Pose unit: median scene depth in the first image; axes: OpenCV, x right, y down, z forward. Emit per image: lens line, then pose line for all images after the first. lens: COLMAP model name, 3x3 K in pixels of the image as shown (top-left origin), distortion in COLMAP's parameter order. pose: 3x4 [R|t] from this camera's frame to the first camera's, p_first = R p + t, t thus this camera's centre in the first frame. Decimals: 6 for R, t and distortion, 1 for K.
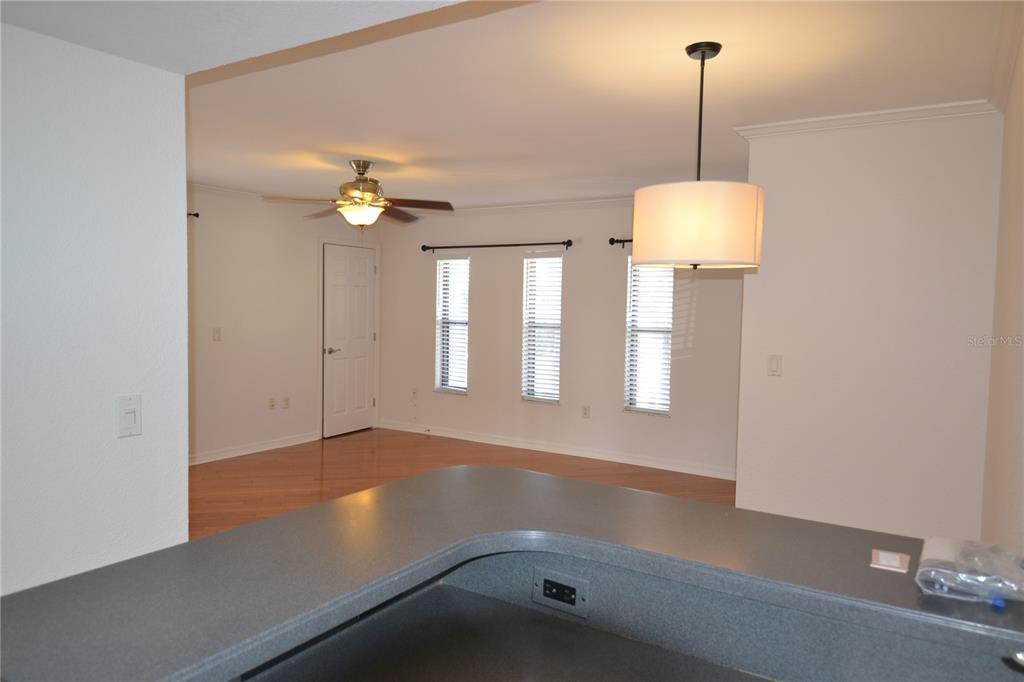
lens RADIAL K [[695.2, 0, 507.4], [0, 695.2, 338.4], [0, 0, 1]] dist [0.049029, -0.059609]
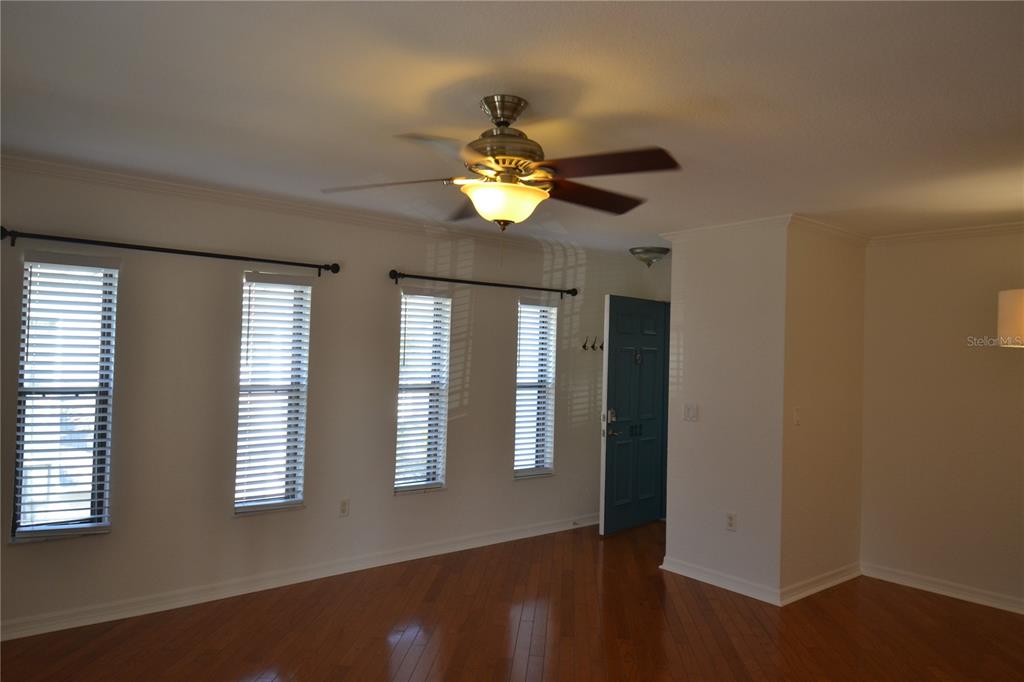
lens RADIAL K [[695.2, 0, 507.4], [0, 695.2, 338.4], [0, 0, 1]] dist [0.049029, -0.059609]
pose [[0.305333, 0.009801, 0.952195, -0.525552], [0.028337, 0.999411, -0.019374, -0.049273], [-0.951824, 0.032898, 0.304876, 0.634474]]
